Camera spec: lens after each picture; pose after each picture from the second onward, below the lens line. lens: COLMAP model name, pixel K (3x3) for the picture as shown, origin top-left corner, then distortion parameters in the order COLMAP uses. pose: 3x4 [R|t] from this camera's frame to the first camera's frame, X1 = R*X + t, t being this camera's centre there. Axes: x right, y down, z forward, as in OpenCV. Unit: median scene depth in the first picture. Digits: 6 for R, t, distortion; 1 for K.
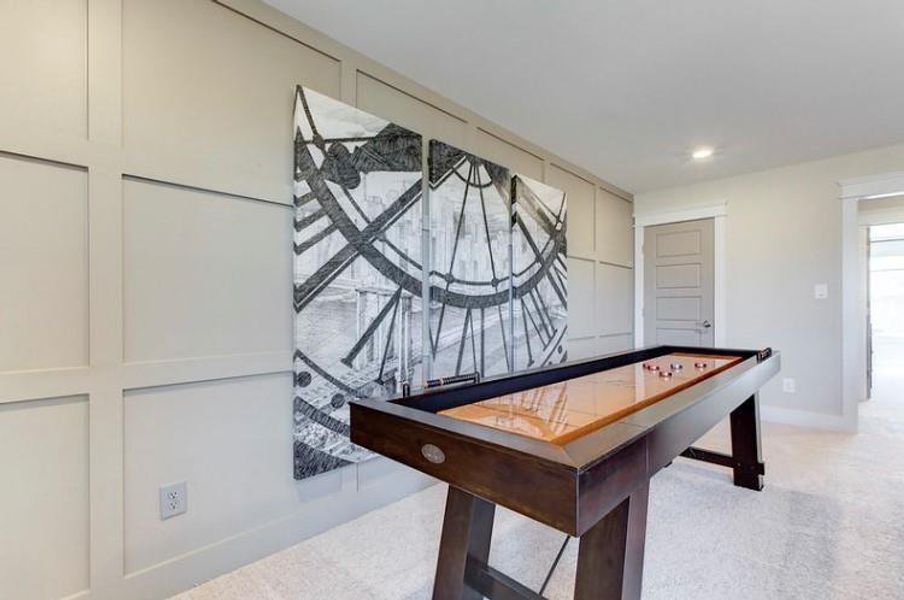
lens RADIAL K [[411.3, 0, 449.3], [0, 411.3, 313.6], [0, 0, 1]] dist [-0.003934, 0.000563]
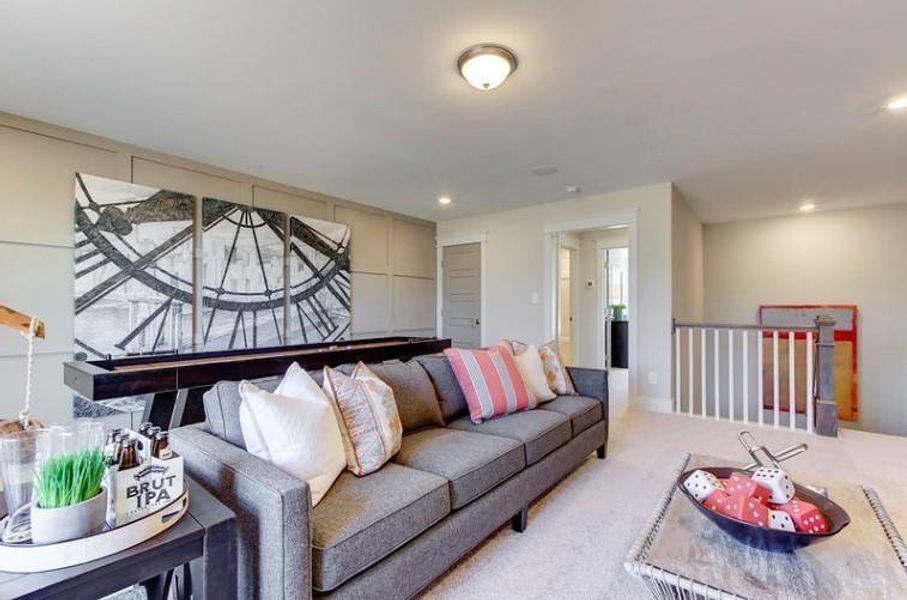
lens RADIAL K [[414.9, 0, 460.2], [0, 414.9, 309.0], [0, 0, 1]] dist [0.006197, 0.002769]
pose [[0.995730, 0.001850, 0.092298, 0.726406], [-0.001435, 0.999989, -0.004568, -0.015934], [-0.092306, 0.004416, 0.995721, -0.564998]]
